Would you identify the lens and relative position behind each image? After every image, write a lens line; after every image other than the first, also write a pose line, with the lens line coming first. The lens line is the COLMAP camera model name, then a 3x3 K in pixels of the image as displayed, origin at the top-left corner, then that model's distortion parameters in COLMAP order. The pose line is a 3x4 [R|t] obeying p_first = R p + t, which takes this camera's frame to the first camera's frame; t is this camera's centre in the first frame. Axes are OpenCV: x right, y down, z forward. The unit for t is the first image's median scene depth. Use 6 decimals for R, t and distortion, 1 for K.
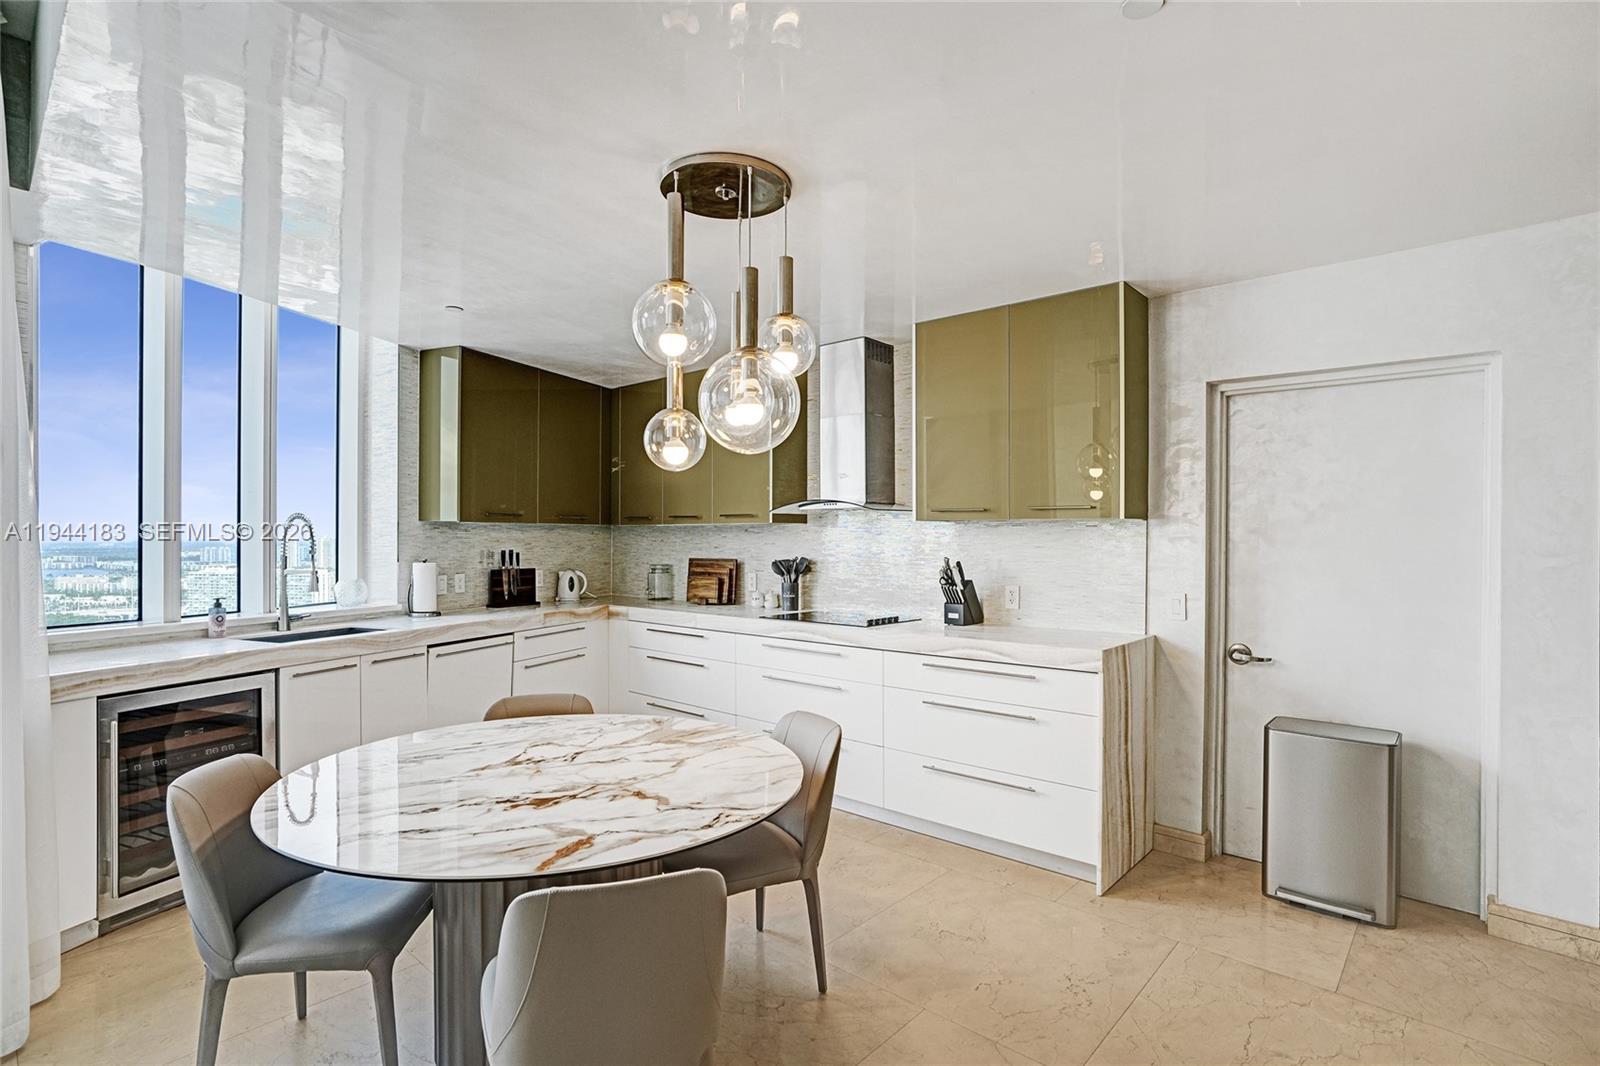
lens RADIAL K [[752.7, 0, 807.6], [0, 752.7, 534.9], [0, 0, 1]] dist [-0.057334, 0.022534]
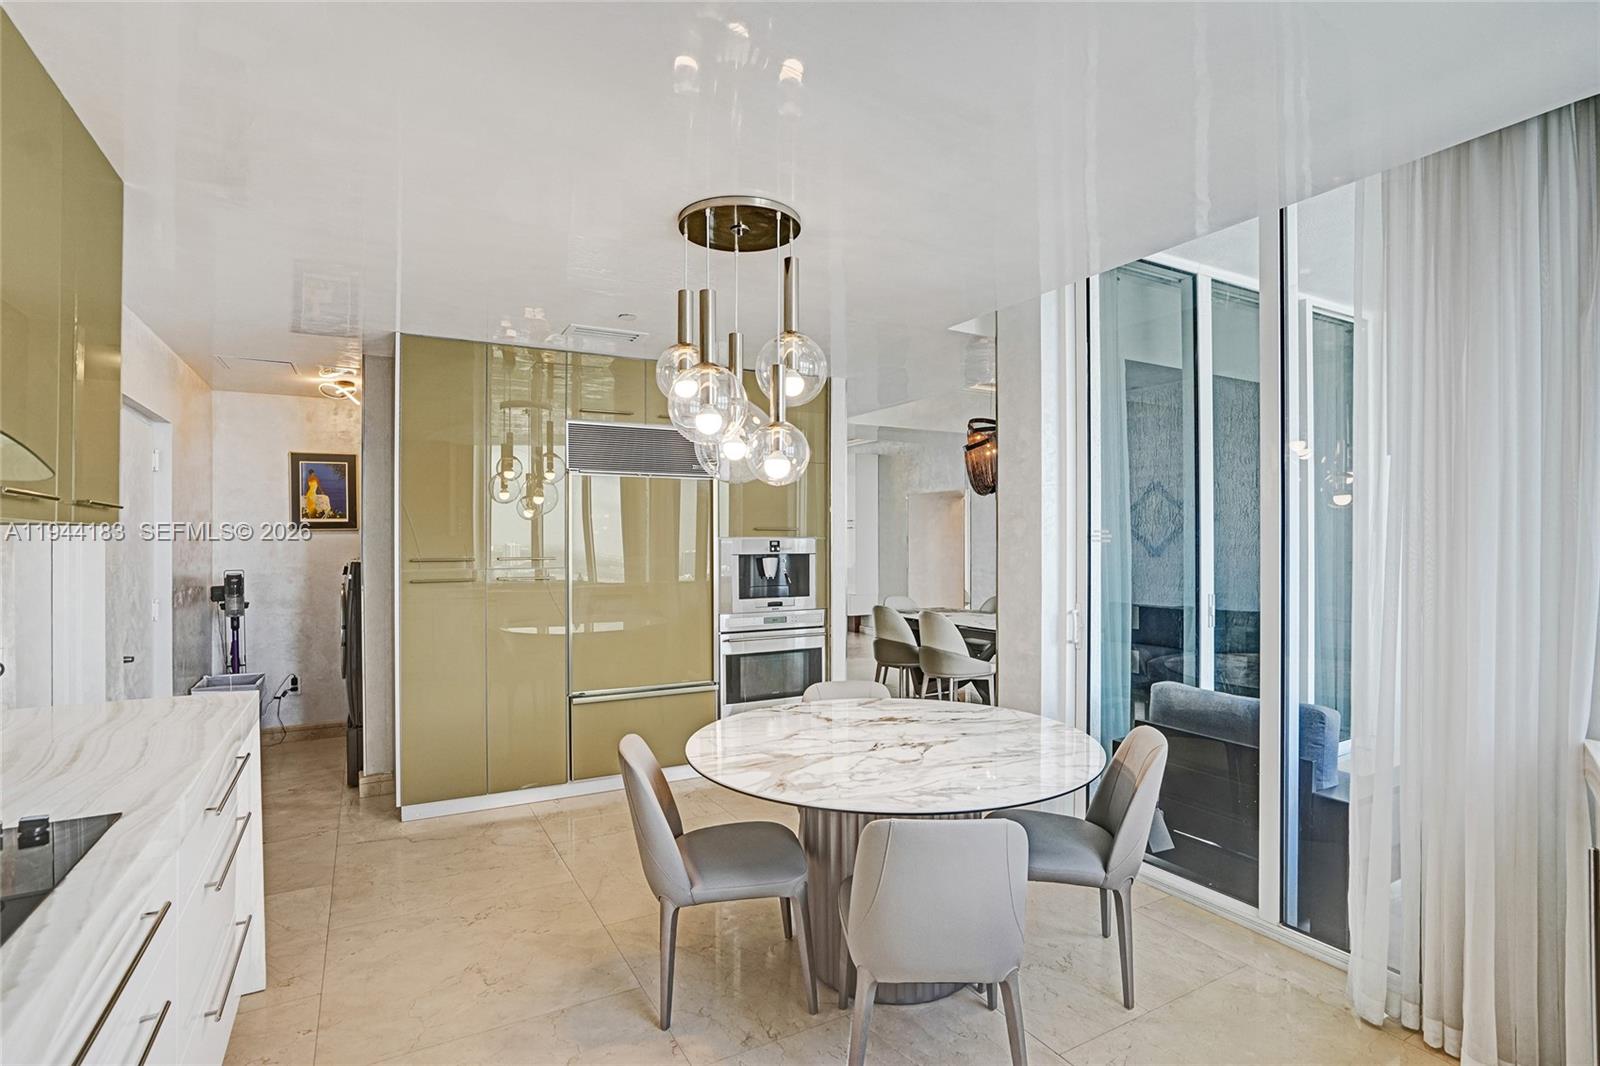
lens RADIAL K [[752.7, 0, 791.0], [0, 752.7, 539.2], [0, 0, 1]] dist [-0.057334, 0.022534]
pose [[-0.936067, 0.000060, 0.351823, -0.568681], [-0.003005, 0.999962, -0.008165, -0.006477], [-0.351810, -0.008700, -0.936031, 2.024748]]
